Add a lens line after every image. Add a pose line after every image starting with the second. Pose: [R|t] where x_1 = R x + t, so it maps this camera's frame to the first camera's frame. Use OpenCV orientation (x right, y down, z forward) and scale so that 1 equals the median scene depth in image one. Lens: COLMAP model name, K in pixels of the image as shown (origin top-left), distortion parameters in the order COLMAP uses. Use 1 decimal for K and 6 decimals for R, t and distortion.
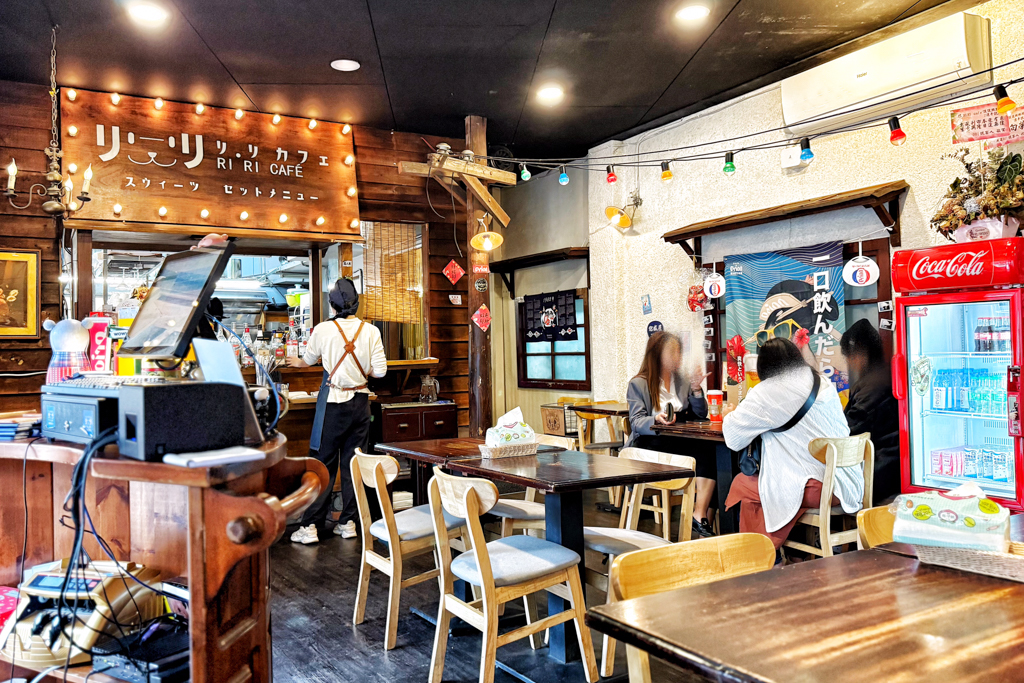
lens RADIAL K [[772.7, 0, 508.2], [0, 772.7, 348.4], [0, 0, 1]] dist [0.044250, -0.042924]
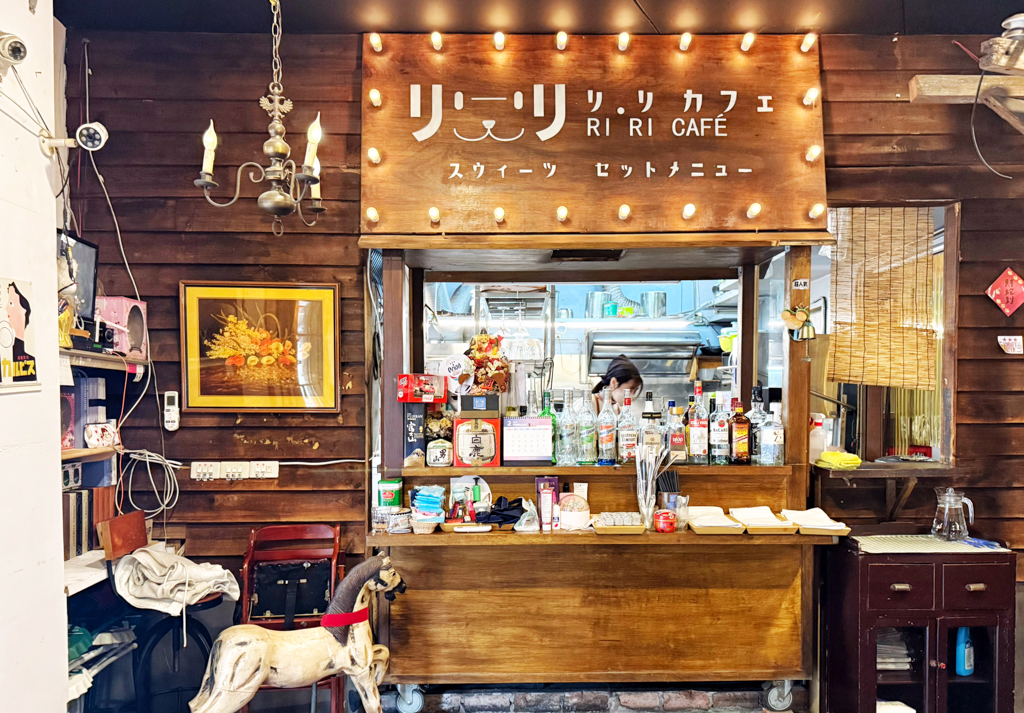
lens RADIAL K [[803.0, 0, 527.9], [0, 803.0, 426.9], [0, 0, 1]] dist [0.037885, -0.055130]
pose [[0.860459, 0.040997, -0.507868, -0.081852], [-0.016214, 0.998456, 0.053129, -0.036284], [0.509262, -0.037481, 0.859795, 0.419245]]
